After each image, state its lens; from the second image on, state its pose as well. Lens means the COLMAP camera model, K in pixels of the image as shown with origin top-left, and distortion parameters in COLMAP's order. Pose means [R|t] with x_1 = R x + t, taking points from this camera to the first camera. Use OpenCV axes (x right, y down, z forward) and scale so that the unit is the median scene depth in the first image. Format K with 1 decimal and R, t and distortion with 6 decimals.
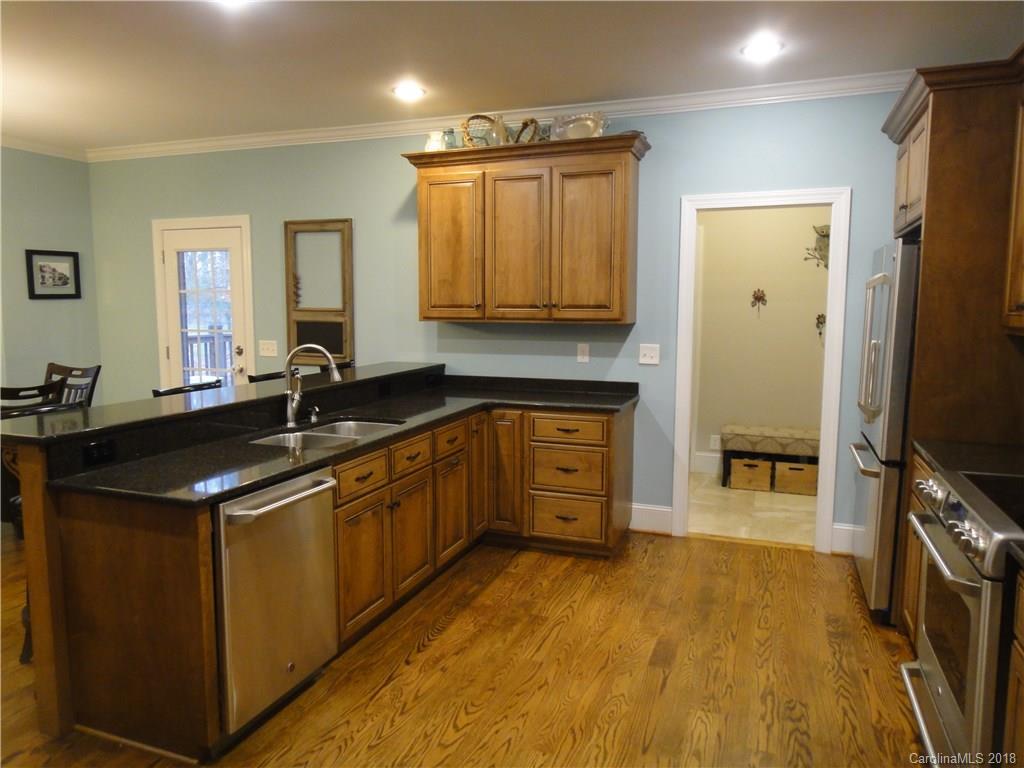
lens RADIAL K [[700.5, 0, 512.0], [0, 700.5, 384.0], [0, 0, 1]] dist [-0.003772, -0.006404]
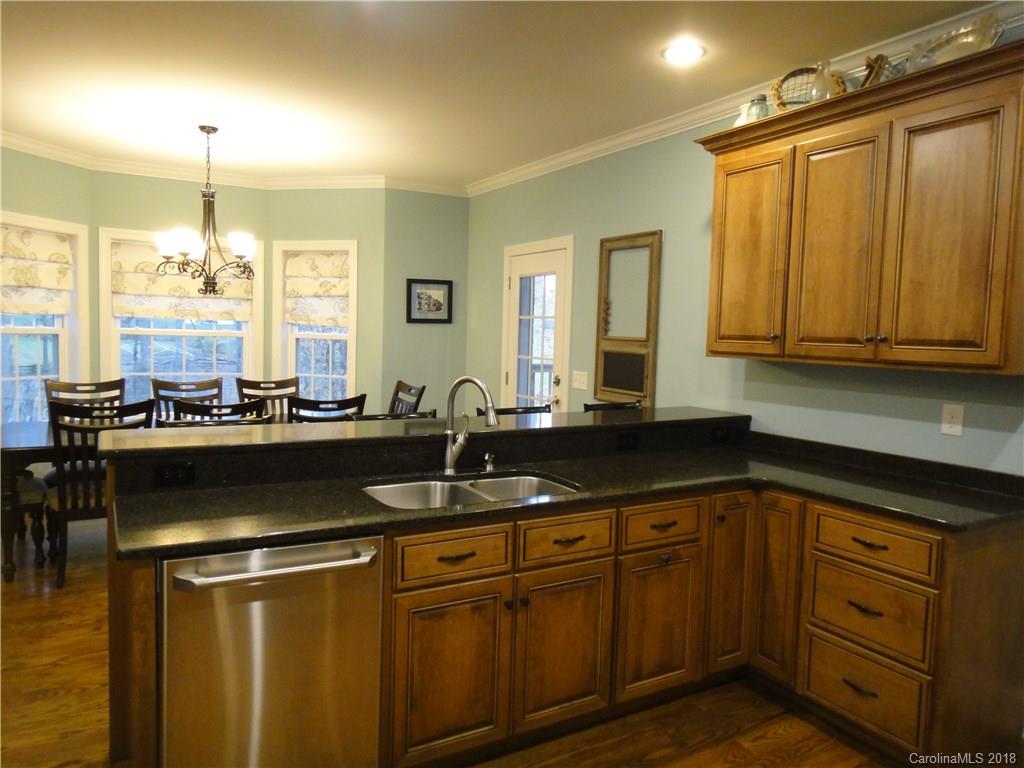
lens RADIAL K [[700.5, 0, 512.0], [0, 700.5, 384.0], [0, 0, 1]] dist [-0.003772, -0.006404]
pose [[0.771794, 0.066723, -0.632362, 0.193190], [-0.097221, 0.995169, -0.013654, -0.030429], [0.628397, 0.072017, 0.774552, 0.296391]]
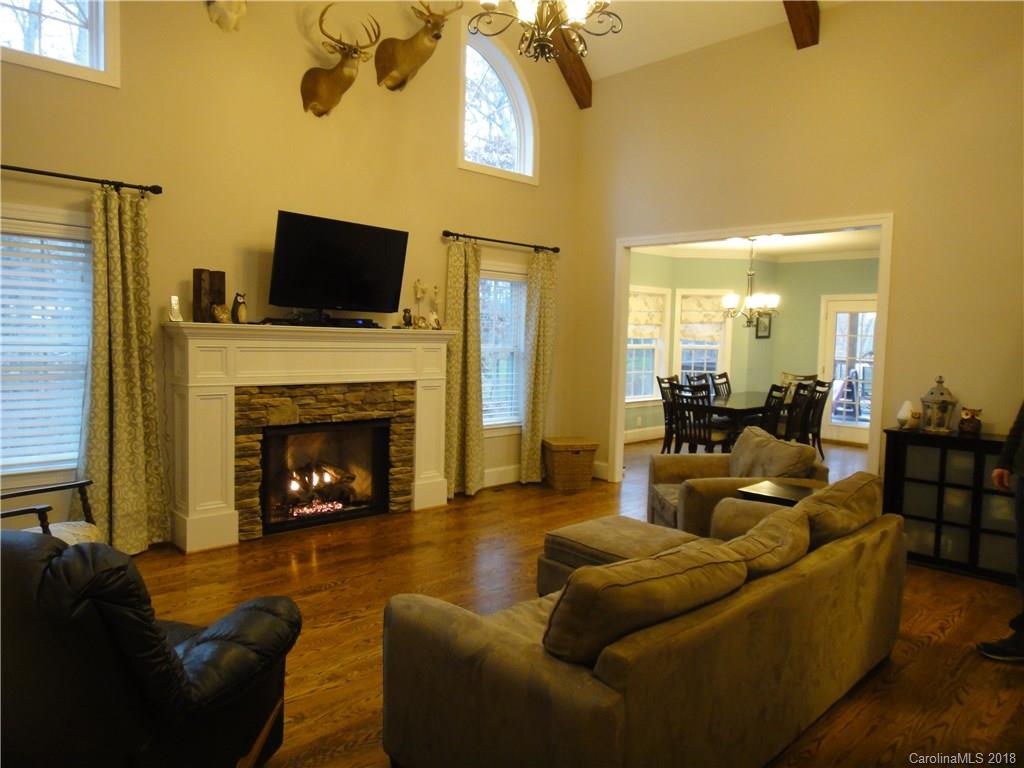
lens RADIAL K [[700.5, 0, 512.0], [0, 700.5, 384.0], [0, 0, 1]] dist [-0.003772, -0.006404]
pose [[0.899137, 0.044786, -0.435371, -0.558436], [-0.064530, 0.997445, -0.030663, 0.122862], [0.432885, 0.055665, 0.899729, -1.189156]]
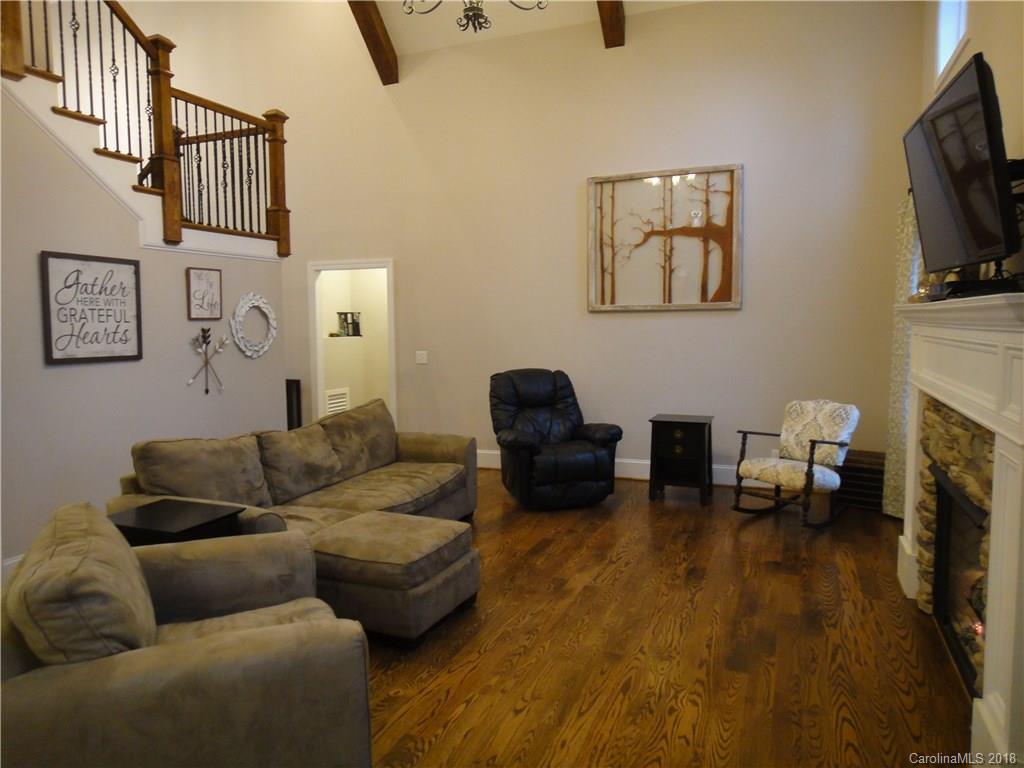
lens RADIAL K [[700.5, 0, 512.0], [0, 700.5, 384.0], [0, 0, 1]] dist [-0.003772, -0.006404]
pose [[-0.999511, 0.001277, 0.031245, -0.962765], [0.007353, 0.980749, 0.195135, -0.041100], [-0.030395, 0.195270, -0.980279, 0.374179]]
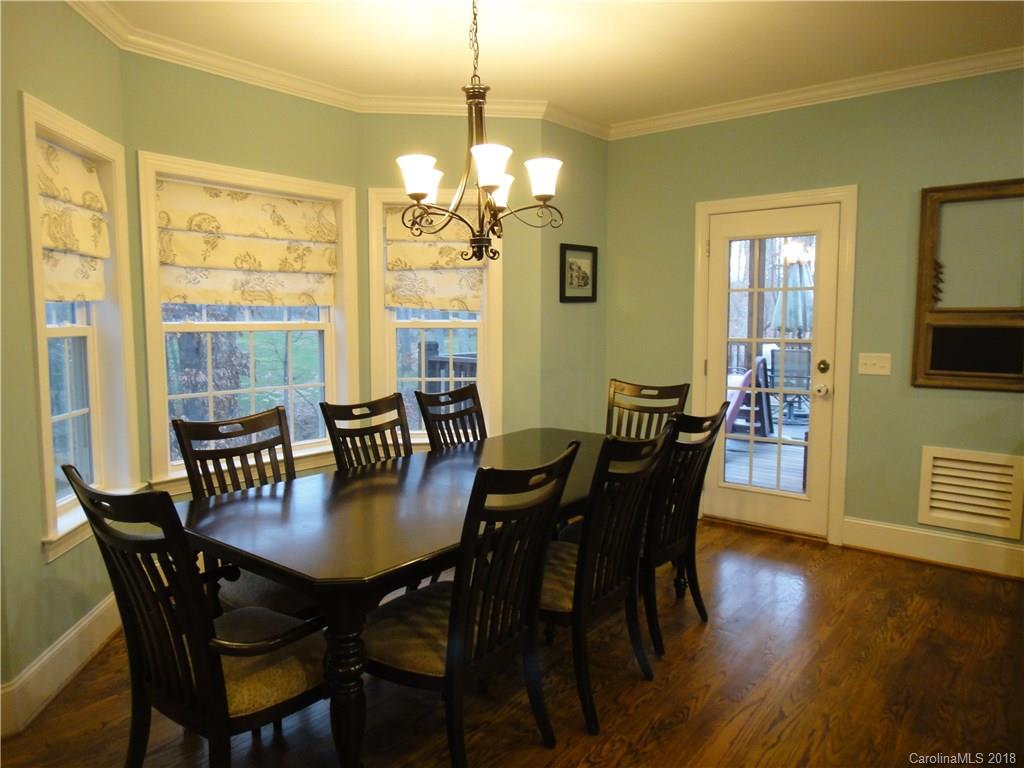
lens RADIAL K [[708.4, 0, 507.6], [0, 708.4, 382.1], [0, 0, 1]] dist [-0.001915, 0.002305]
pose [[0.947803, 0.019827, -0.318241, -0.583754], [-0.026663, 0.999498, -0.017140, -0.009935], [0.317741, 0.024730, 0.947855, 0.204447]]
